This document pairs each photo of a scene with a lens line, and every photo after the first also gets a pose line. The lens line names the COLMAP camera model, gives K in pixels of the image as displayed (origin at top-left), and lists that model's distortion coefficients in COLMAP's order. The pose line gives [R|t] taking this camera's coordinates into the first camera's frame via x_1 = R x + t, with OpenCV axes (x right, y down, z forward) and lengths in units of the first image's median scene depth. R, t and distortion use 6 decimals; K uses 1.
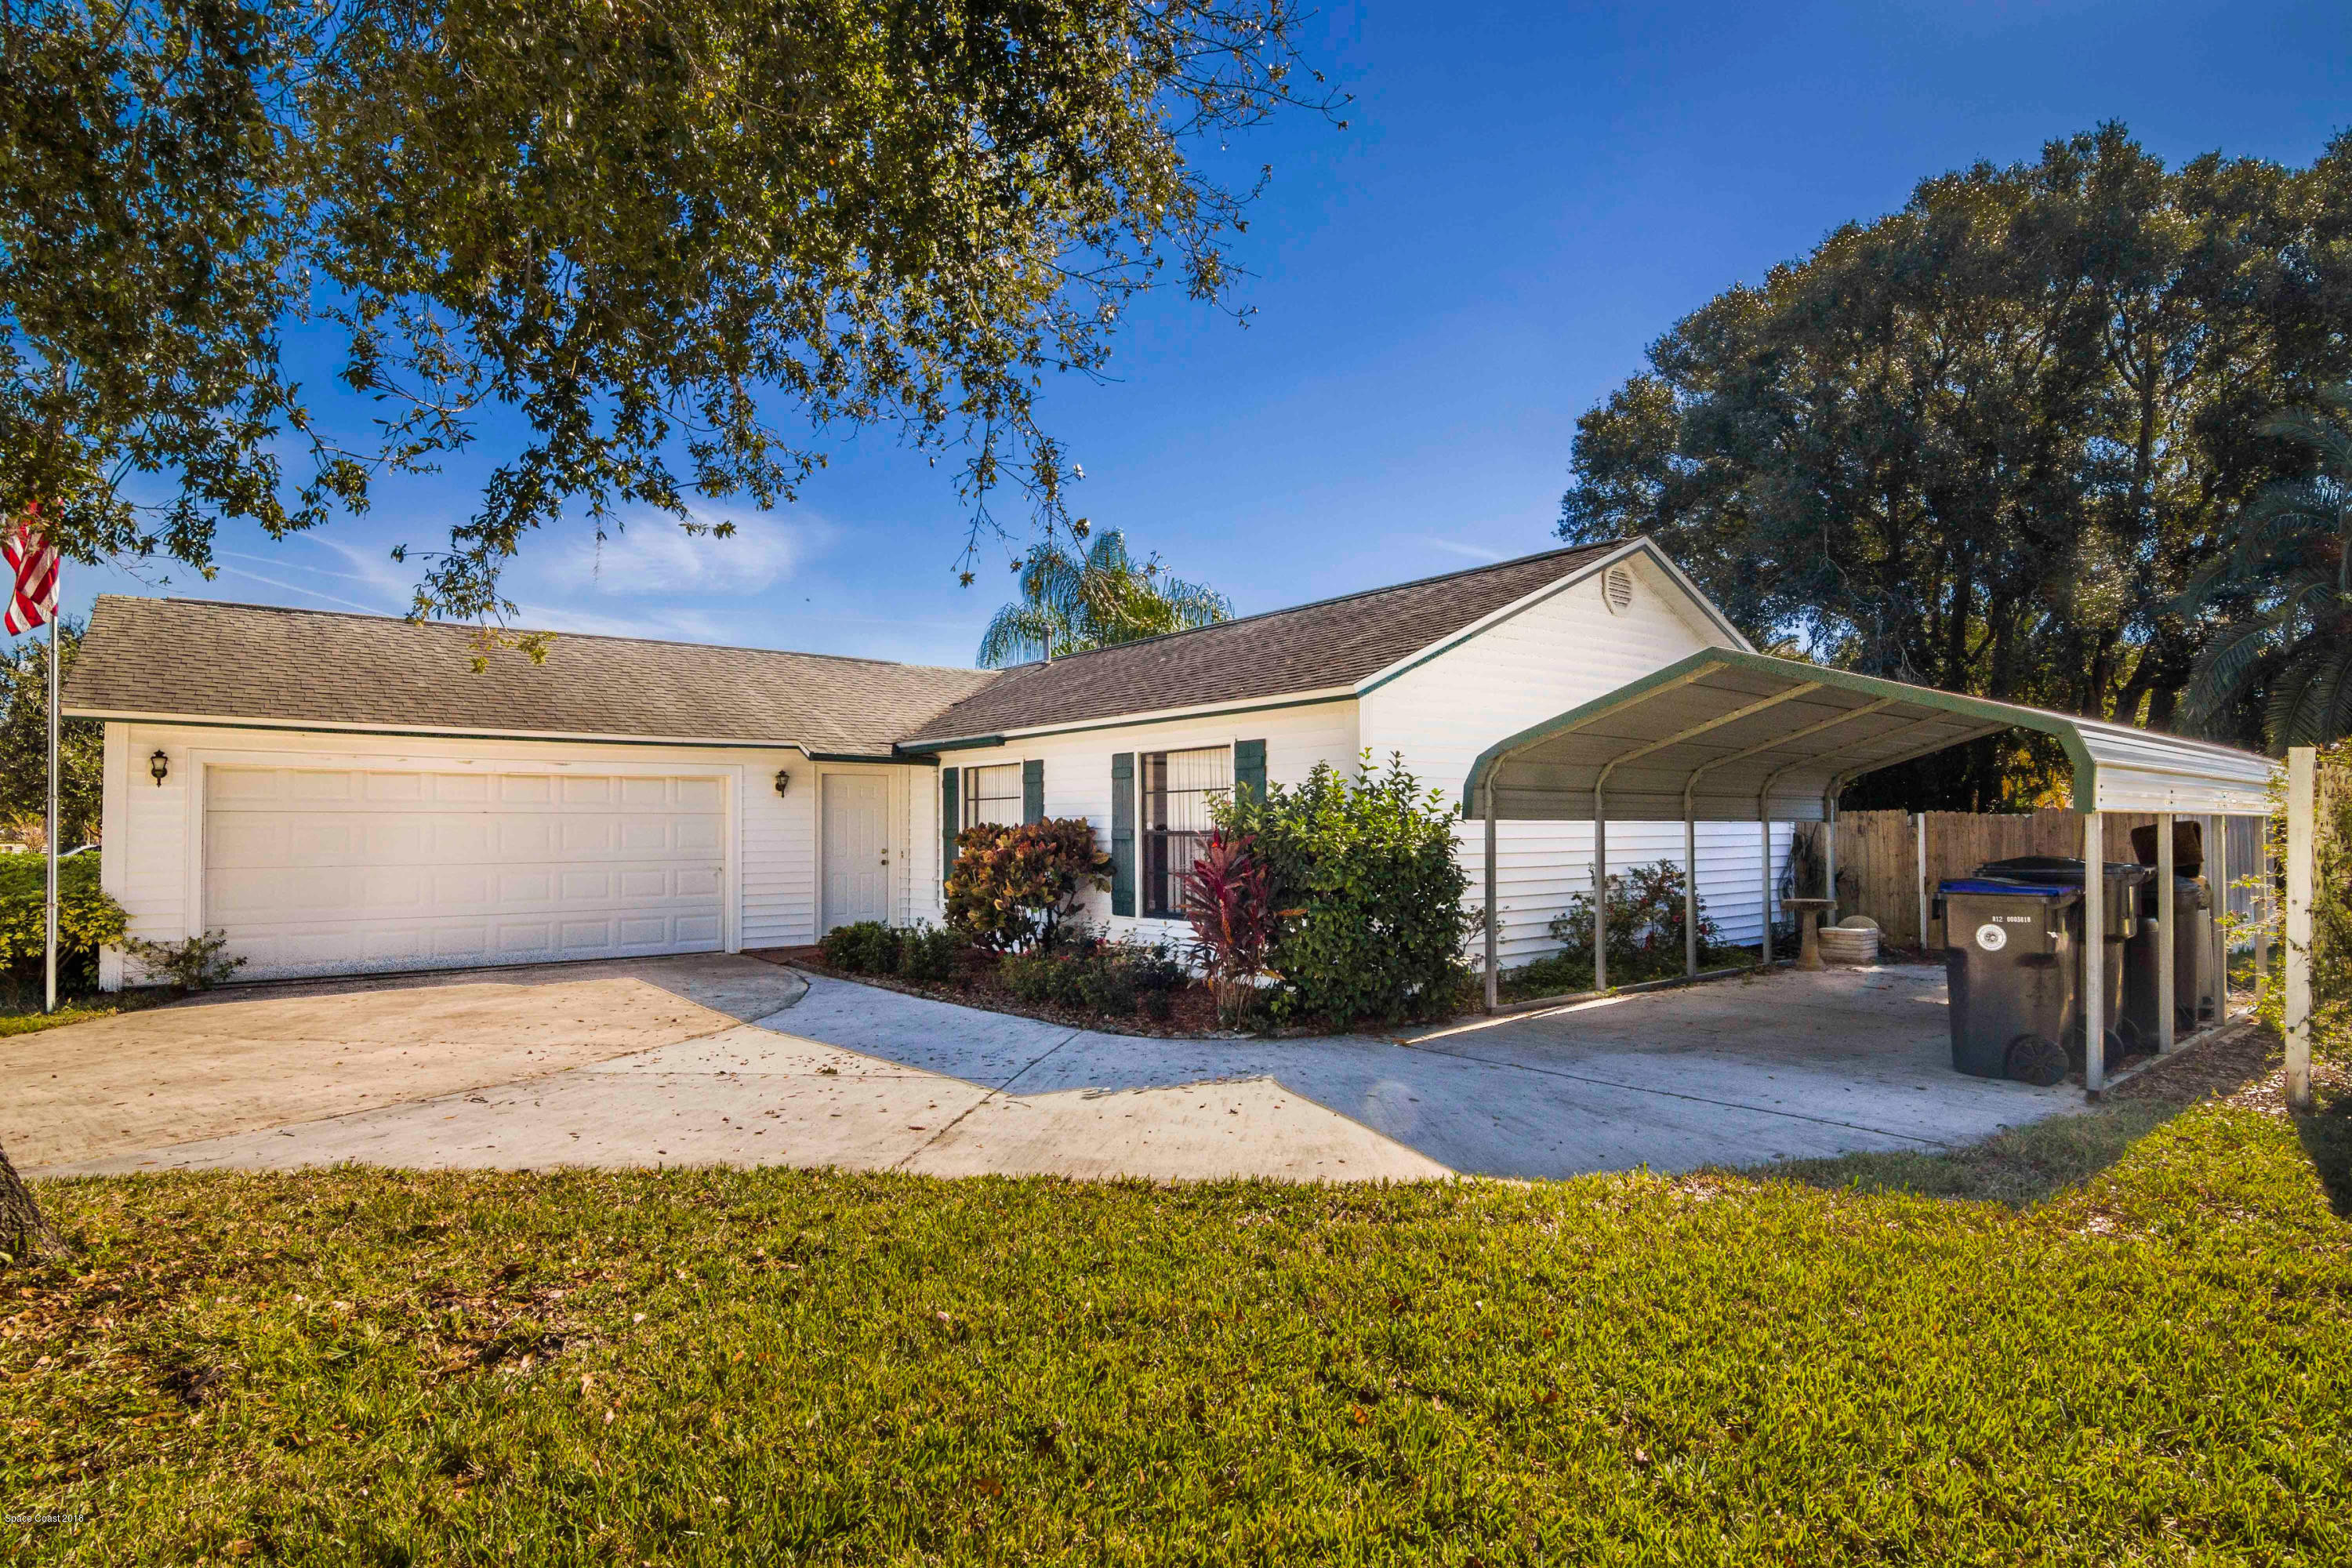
lens RADIAL K [[1200.0, 0, 1176.0], [0, 1200.0, 784.0], [0, 0, 1]] dist [-0.017109, -0.001976]
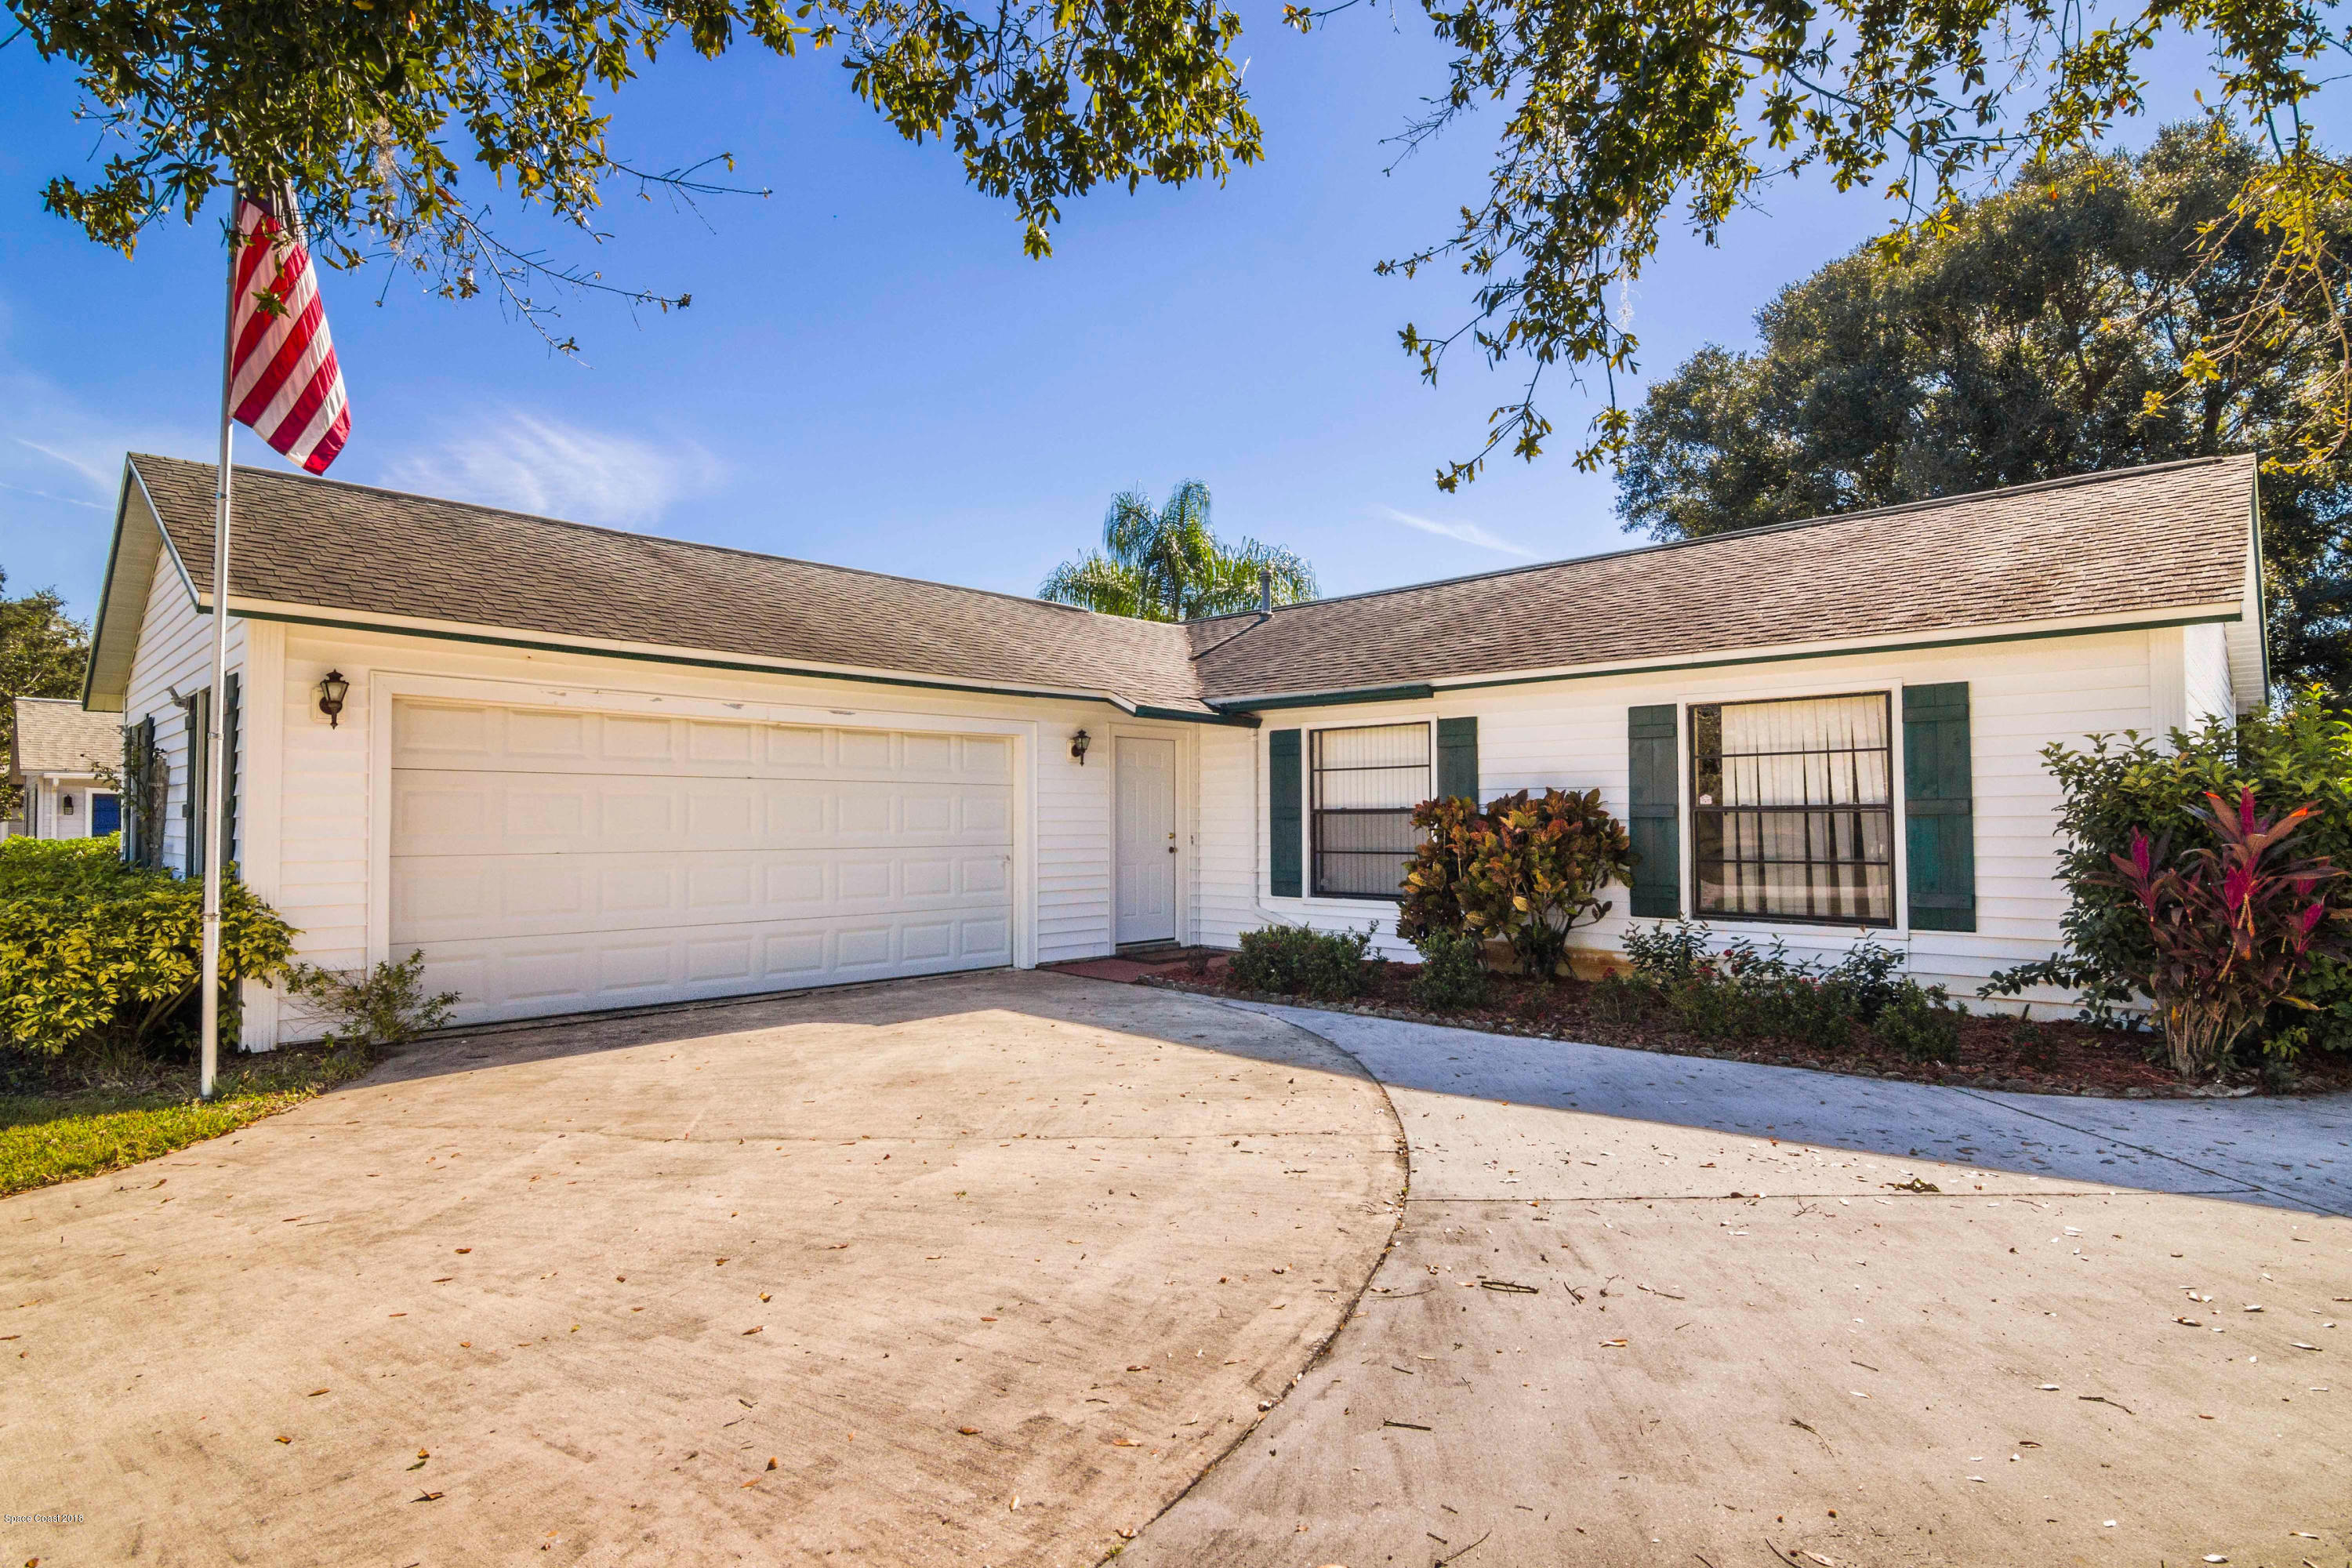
lens RADIAL K [[1200.0, 0, 1176.0], [0, 1200.0, 784.0], [0, 0, 1]] dist [-0.017109, -0.001976]
pose [[0.990598, 0.007720, 0.136587, -0.455011], [-0.008492, 0.999951, 0.005071, 0.023452], [-0.136541, -0.006184, 0.990615, 0.278531]]
